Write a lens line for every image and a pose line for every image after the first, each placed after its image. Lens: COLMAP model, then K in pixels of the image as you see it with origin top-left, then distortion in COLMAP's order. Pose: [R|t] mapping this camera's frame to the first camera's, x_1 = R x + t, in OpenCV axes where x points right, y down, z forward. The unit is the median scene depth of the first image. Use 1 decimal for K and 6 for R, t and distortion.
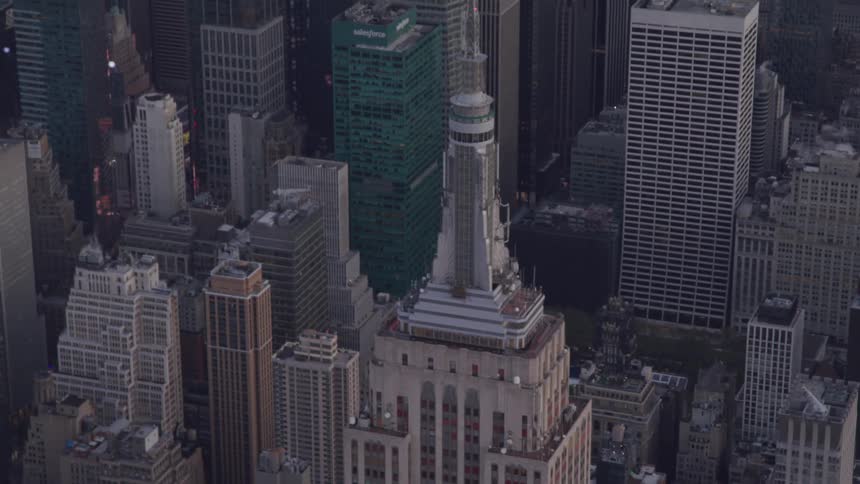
lens RADIAL K [[2058.7, 0, 430.0], [0, 2058.7, 240.8], [0, 0, 1]] dist [0.168131, 0.000000]
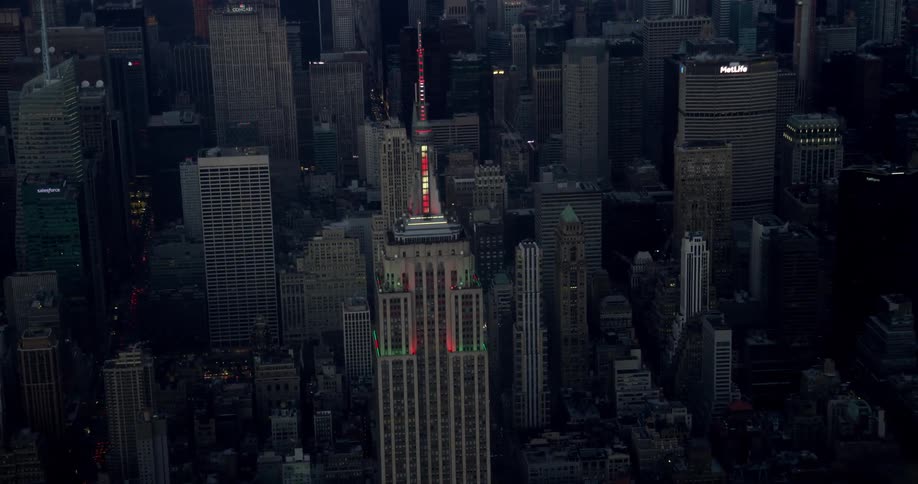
lens RADIAL K [[1515.6, 0, 459.5], [0, 1515.6, 242.6], [0, 0, 1]] dist [0.022630, 0.000000]
pose [[0.884254, -0.141166, 0.445160, -0.633365], [0.184291, 0.981339, -0.054874, 0.138551], [-0.429106, 0.130561, 0.893768, -0.378501]]
